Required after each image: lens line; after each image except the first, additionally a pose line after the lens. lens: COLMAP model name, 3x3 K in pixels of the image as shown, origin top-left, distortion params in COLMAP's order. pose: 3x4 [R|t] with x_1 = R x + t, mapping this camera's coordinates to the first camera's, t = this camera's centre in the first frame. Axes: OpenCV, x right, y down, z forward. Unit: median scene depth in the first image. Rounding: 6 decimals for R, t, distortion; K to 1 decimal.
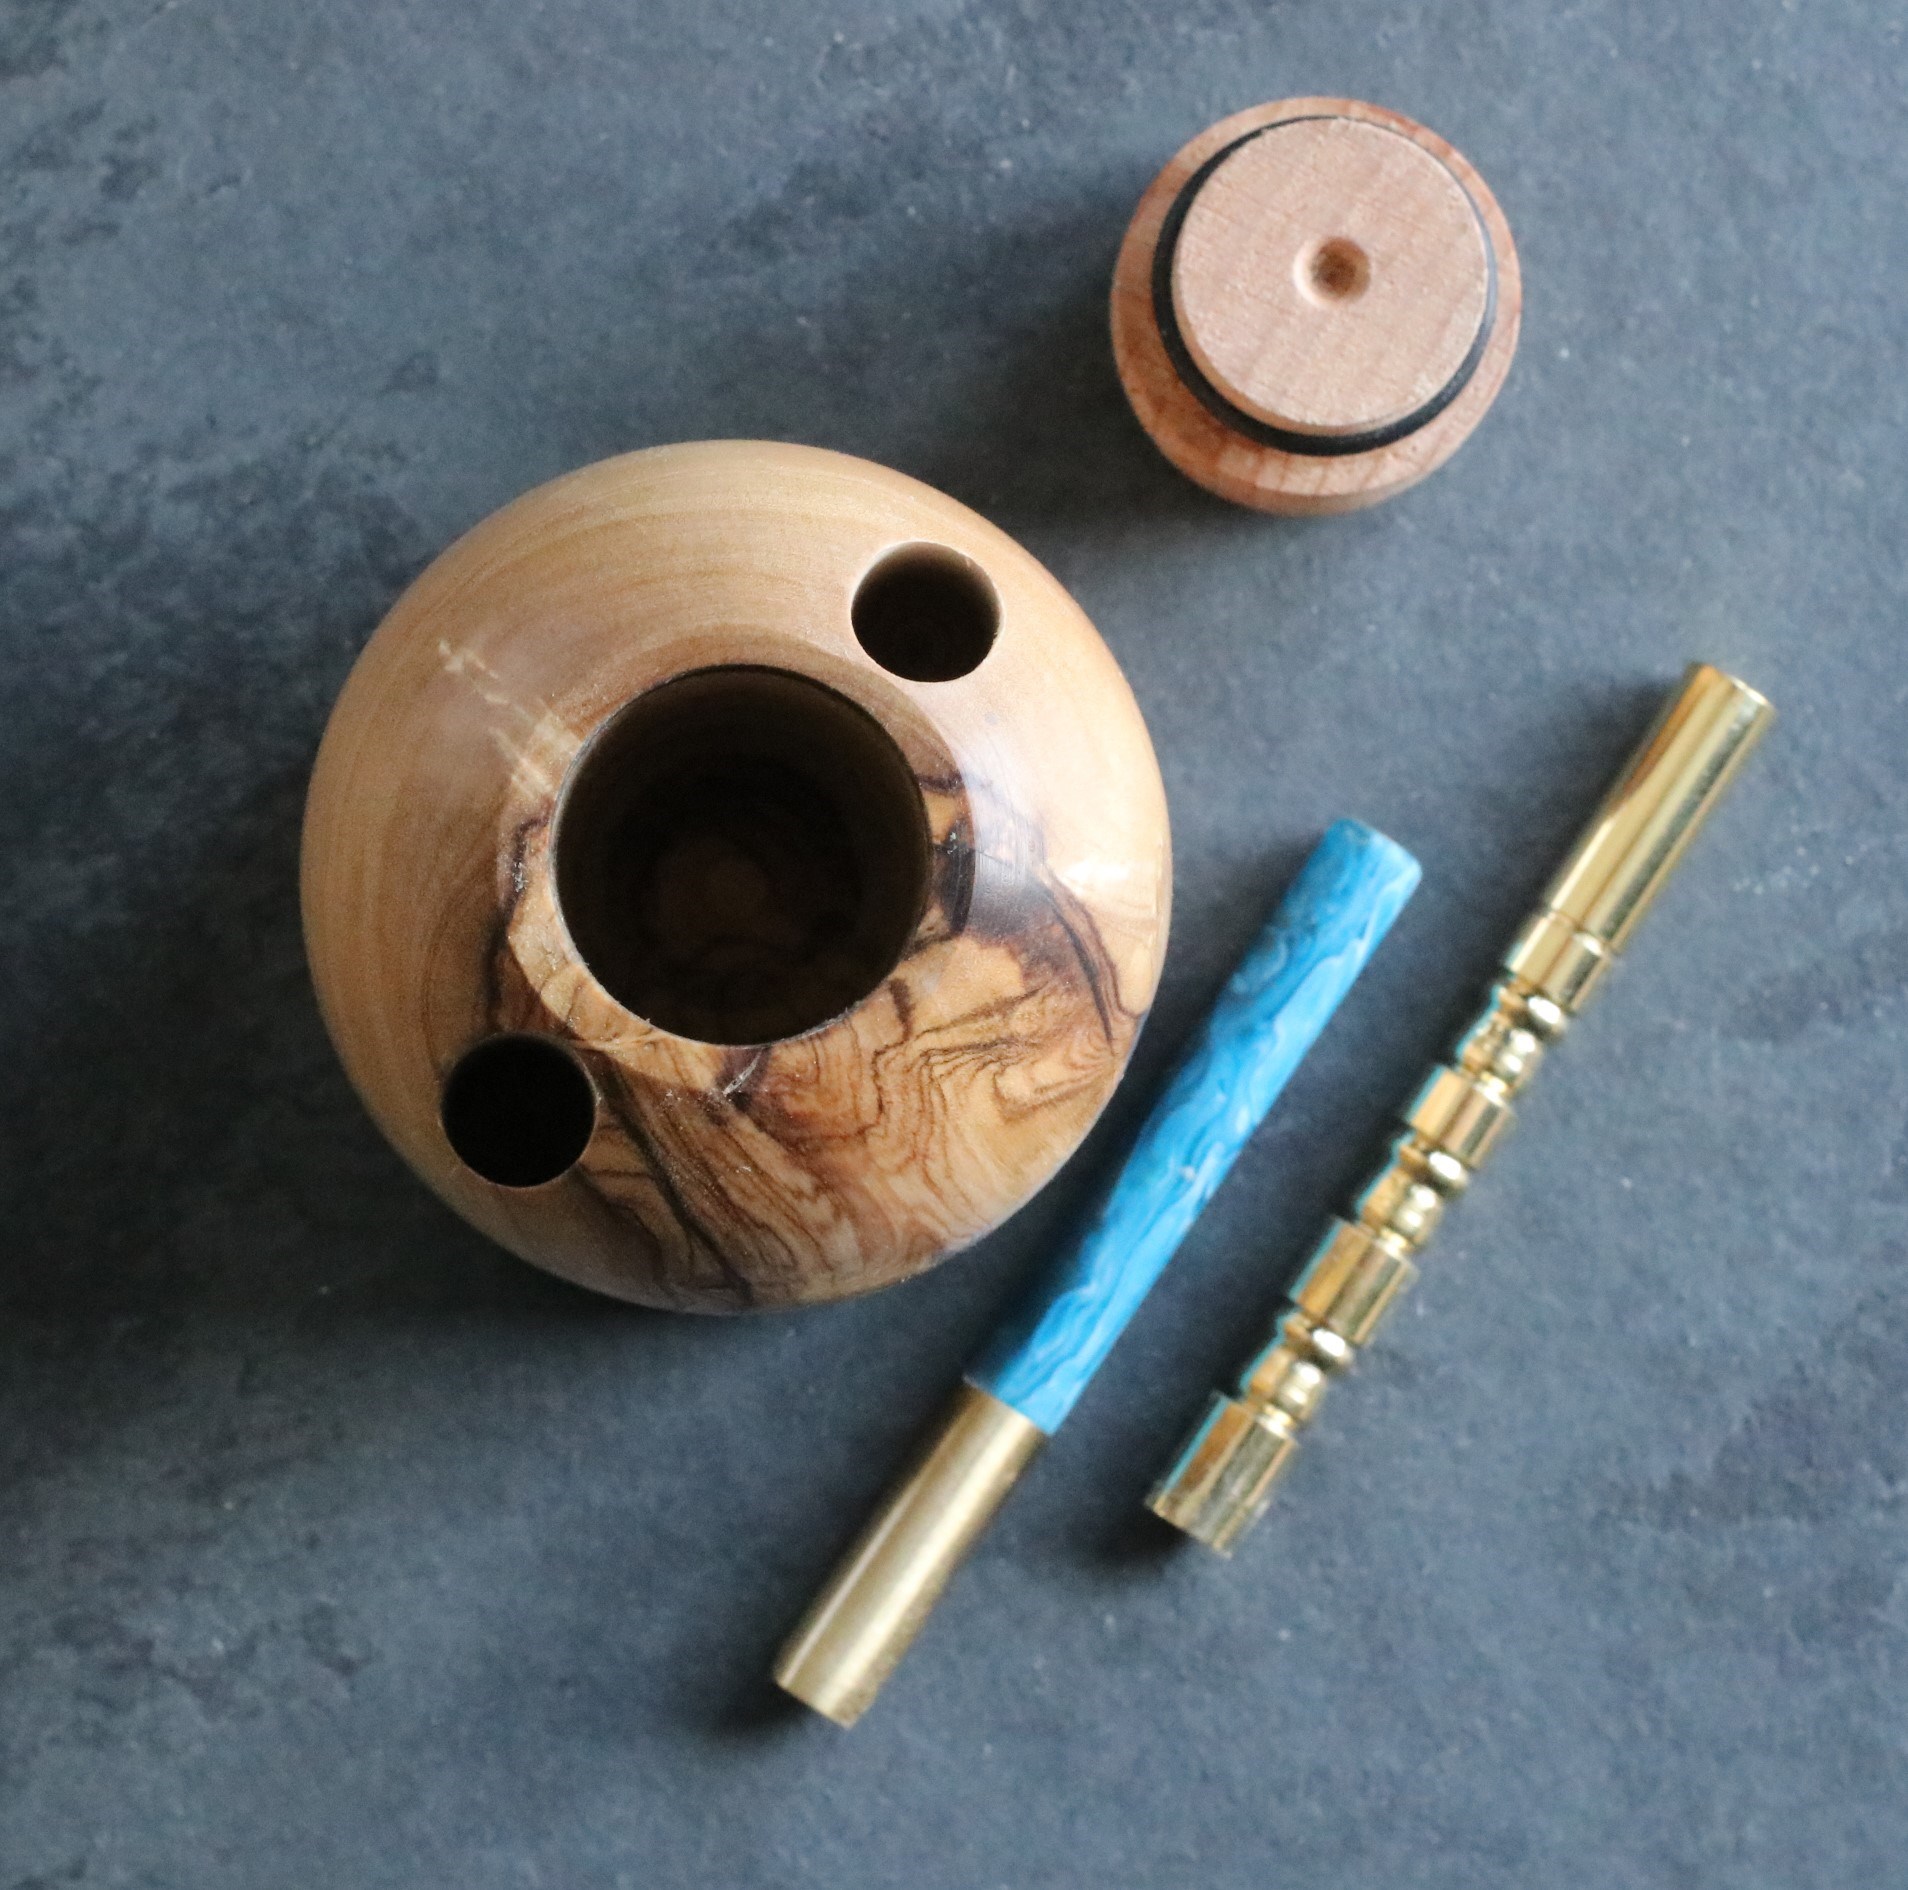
lens RADIAL K [[7445.4, 0, 954.0], [0, 7445.4, 945.0], [0, 0, 1]] dist [-0.126228, -0.097391]
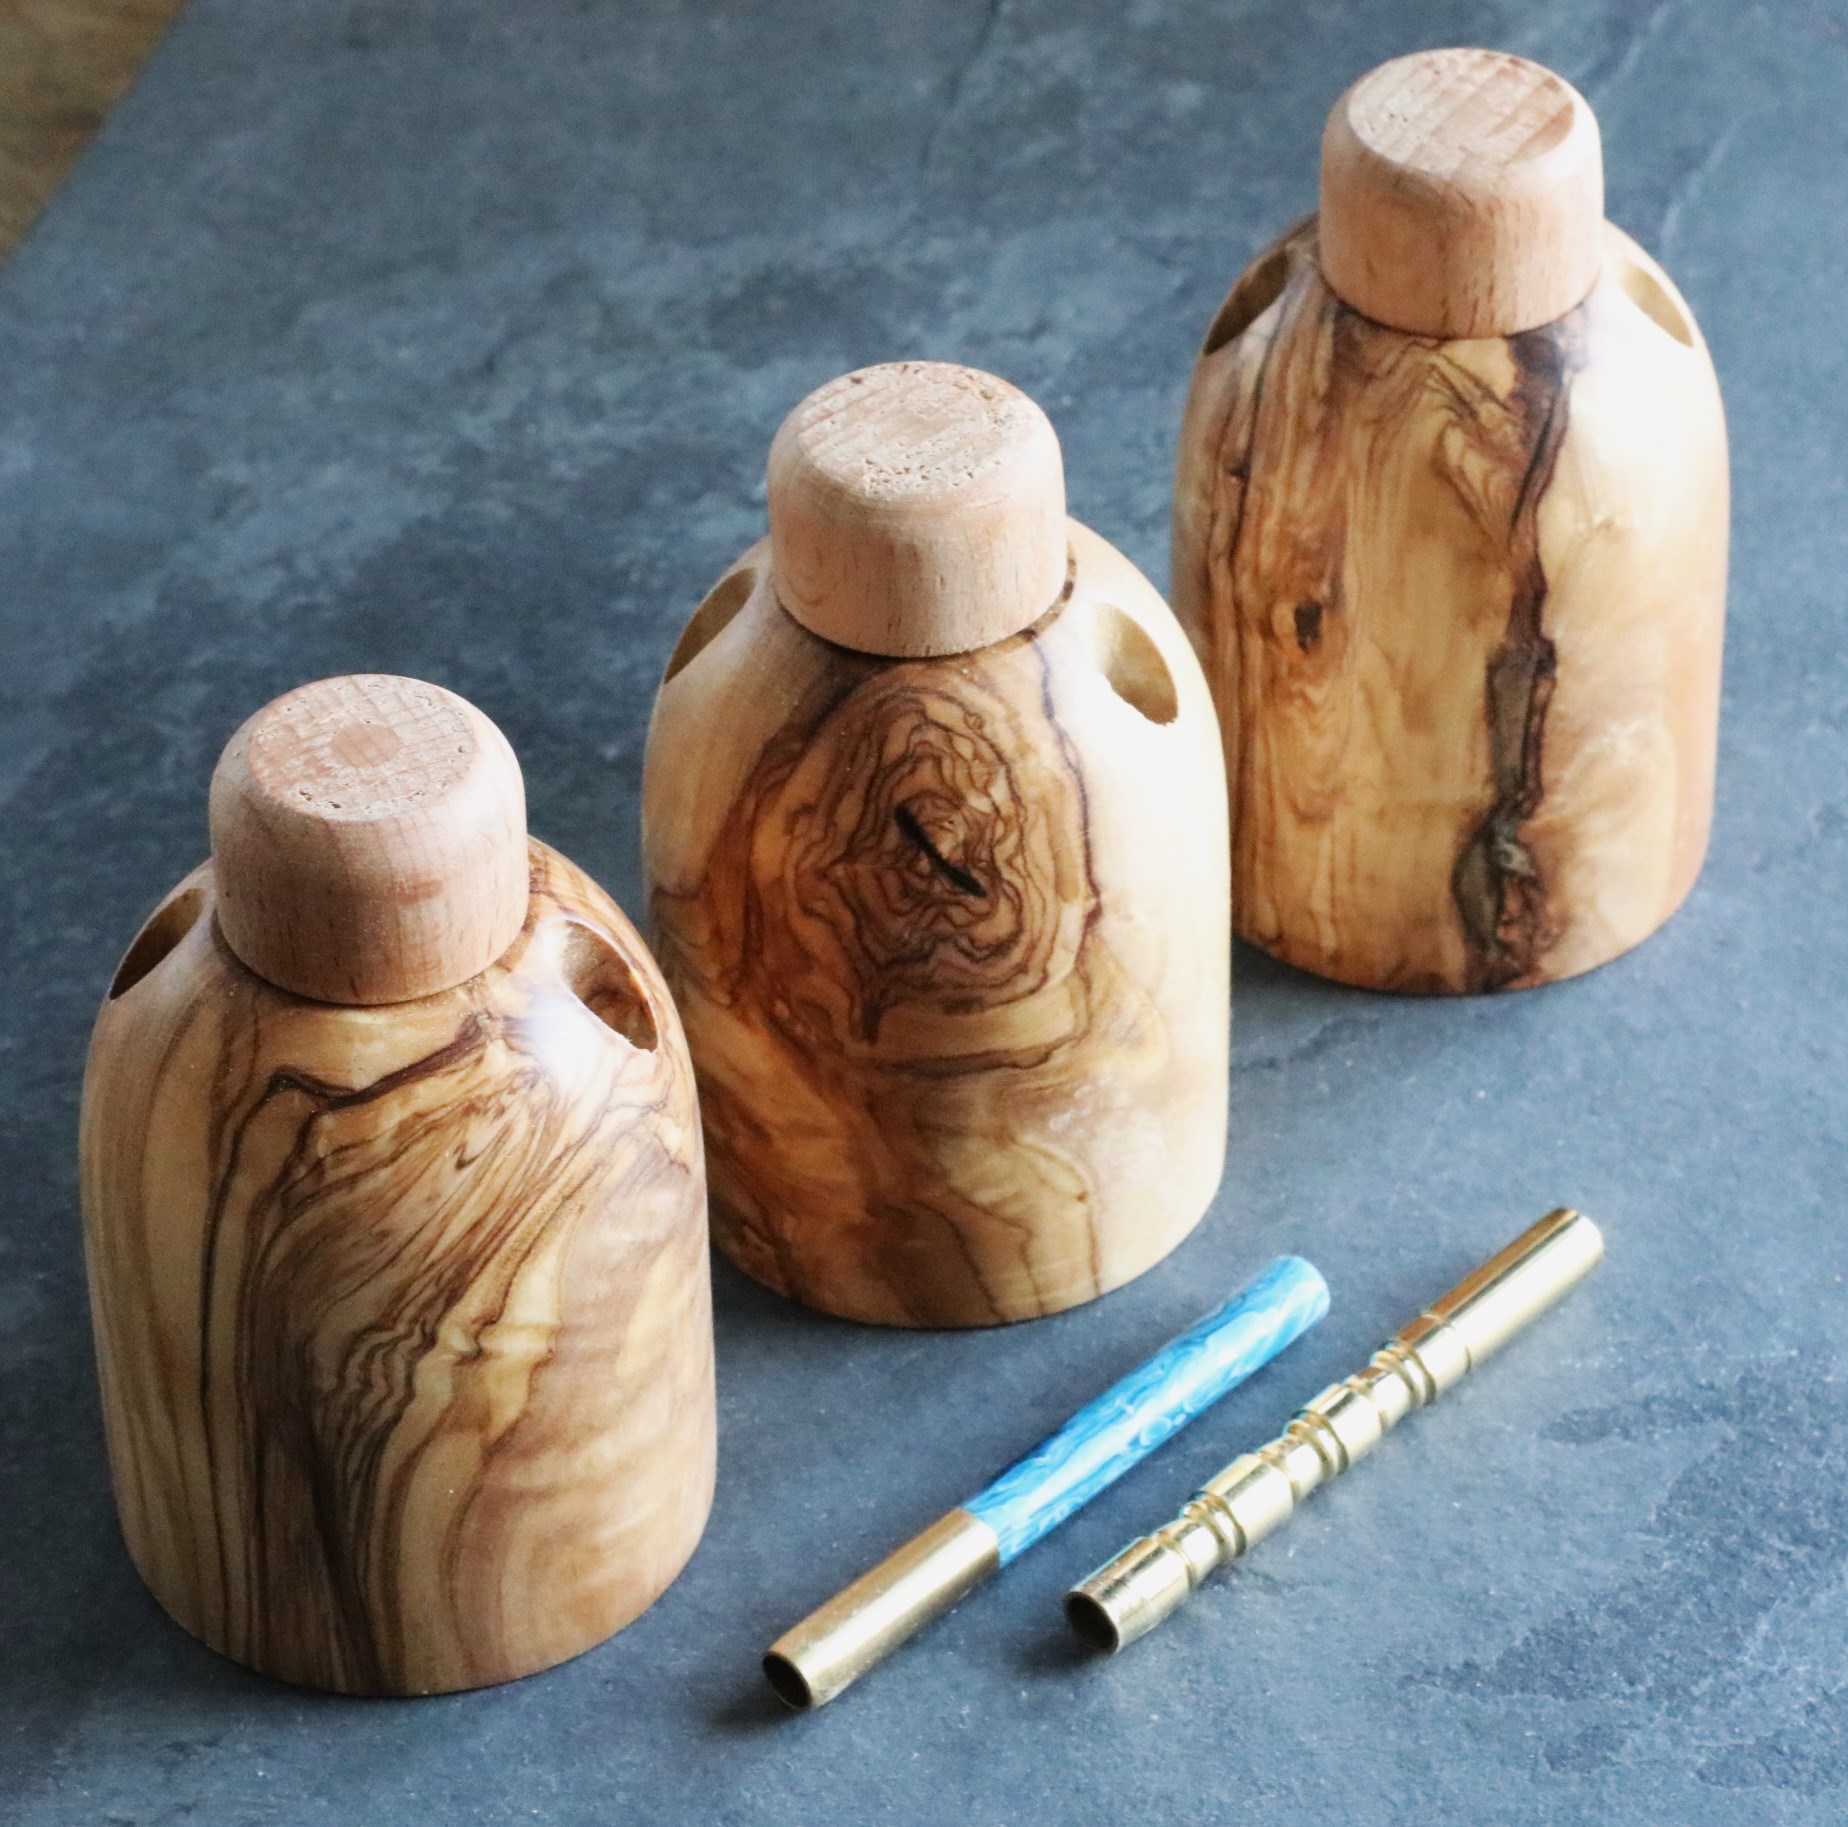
lens RADIAL K [[7211.3, 0, 924.0], [0, 7211.3, 913.5], [0, 0, 1]] dist [-0.126228, -0.097391]
pose [[0.571563, 0.494773, -0.654611, 0.999205], [-0.818047, 0.405944, -0.407440, 0.778028], [0.064145, 0.768380, 0.636771, 0.098083]]
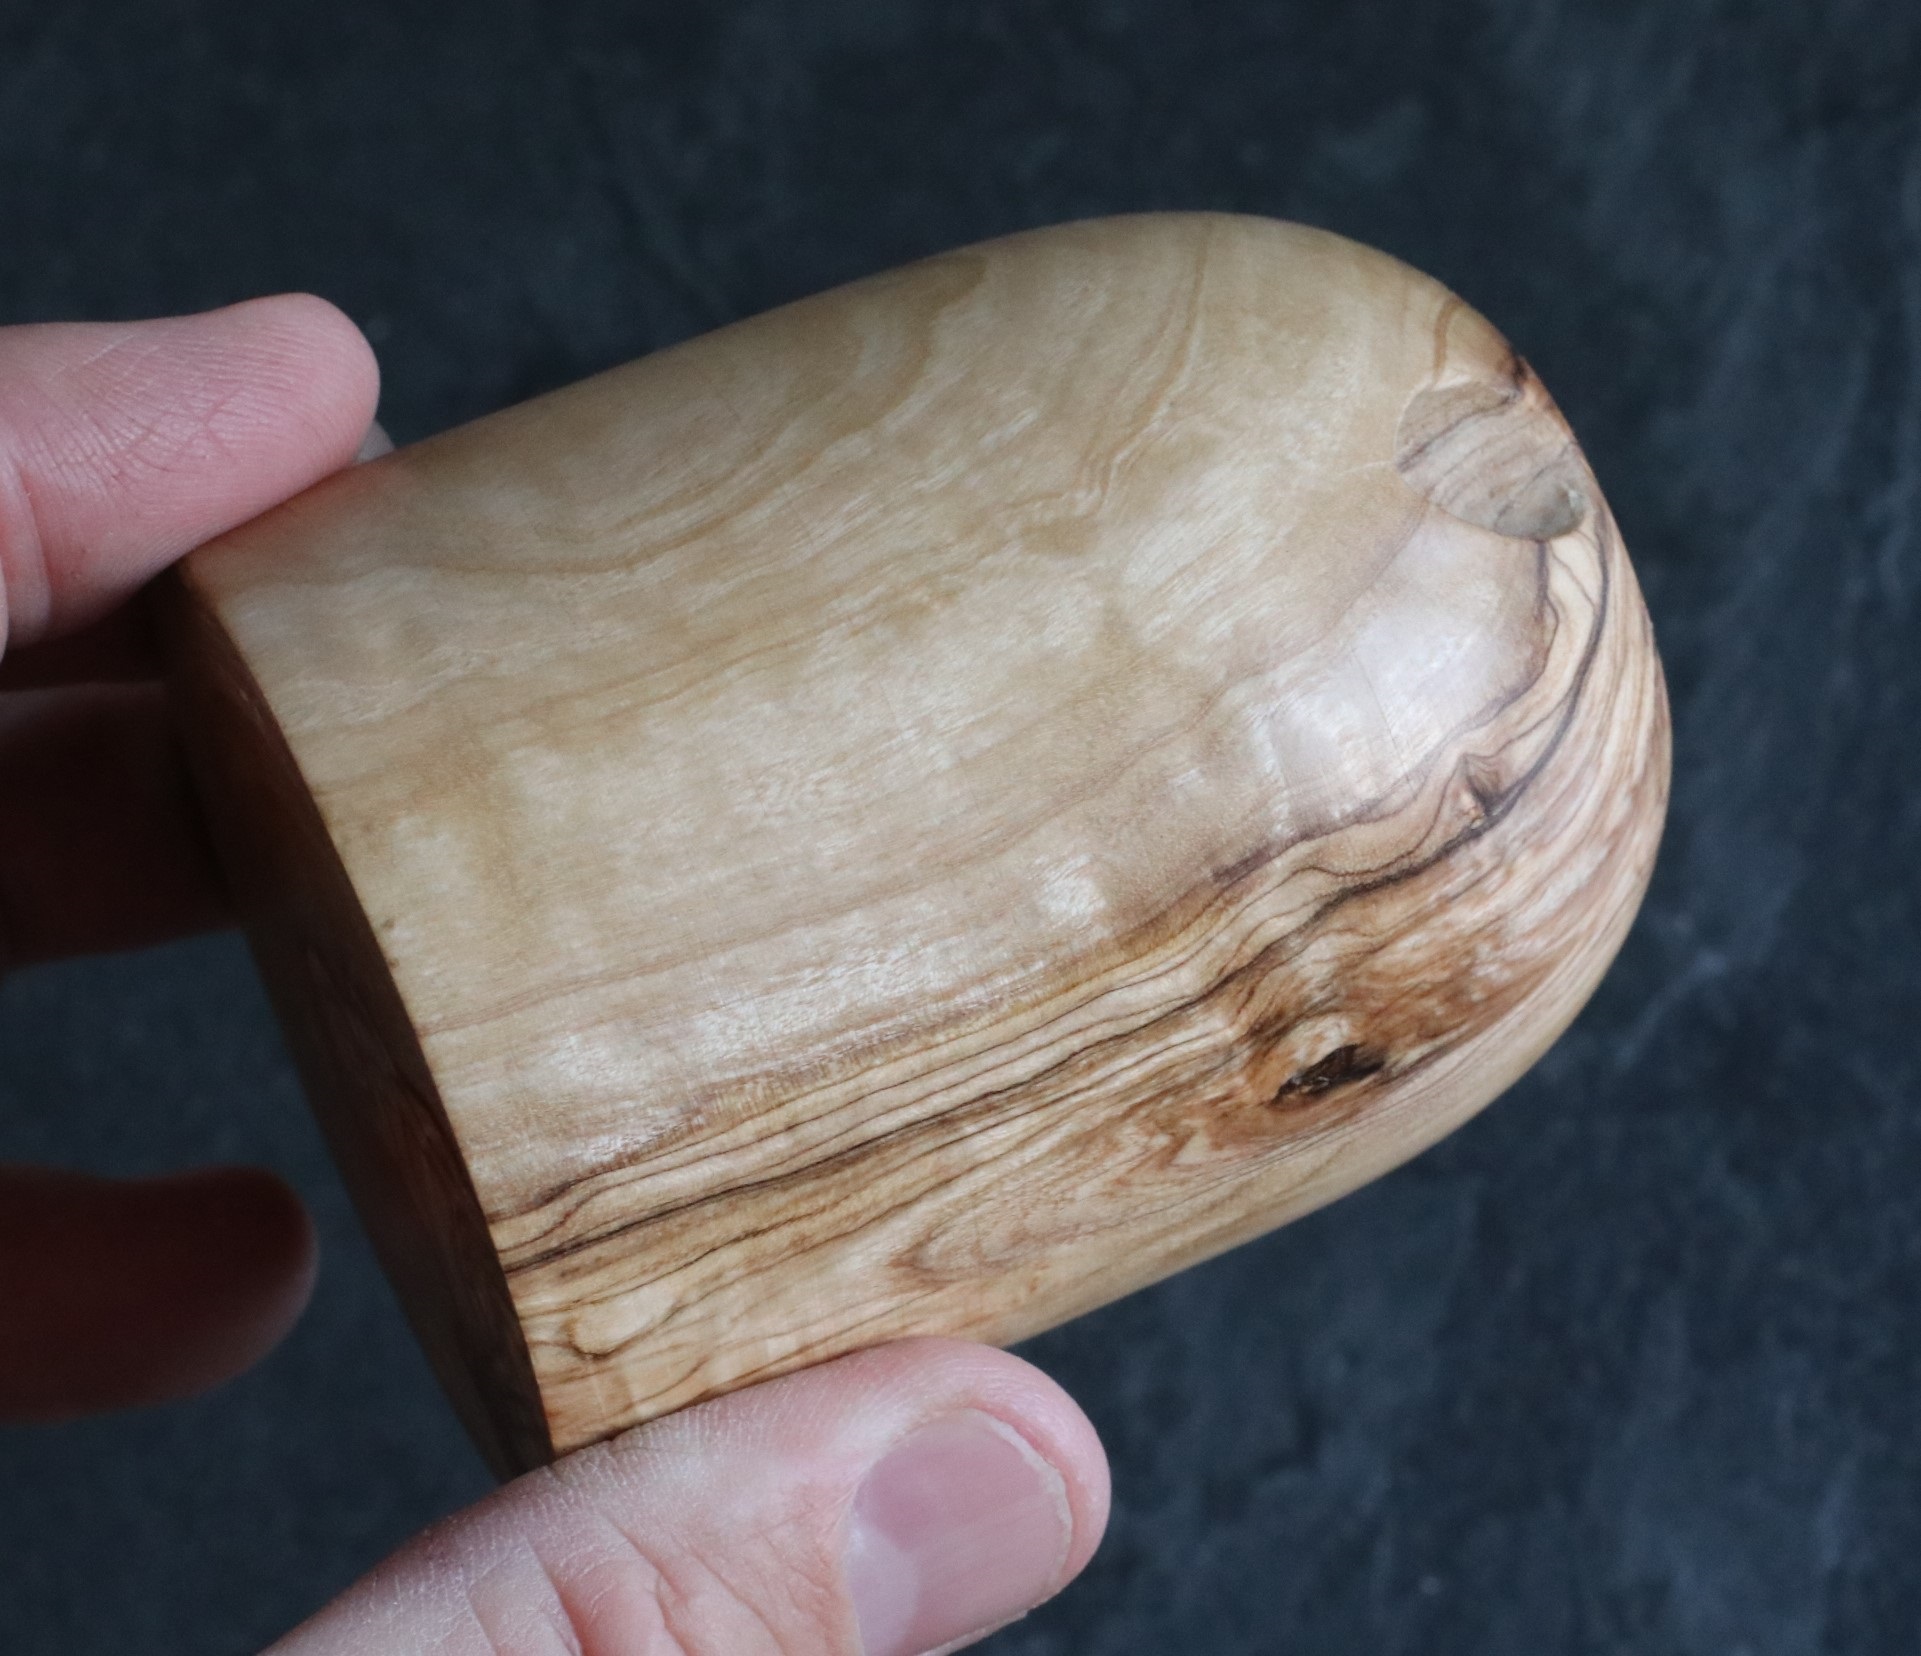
lens RADIAL K [[7747.0, 0, 960.5], [0, 7747.0, 828.0], [0, 0, 1]] dist [-0.194335, -1.444063]
pose [[0.293030, 0.856773, 0.424350, -0.420154], [0.305417, 0.336698, -0.890705, 0.813828], [-0.906010, 0.390607, -0.163010, 1.222832]]
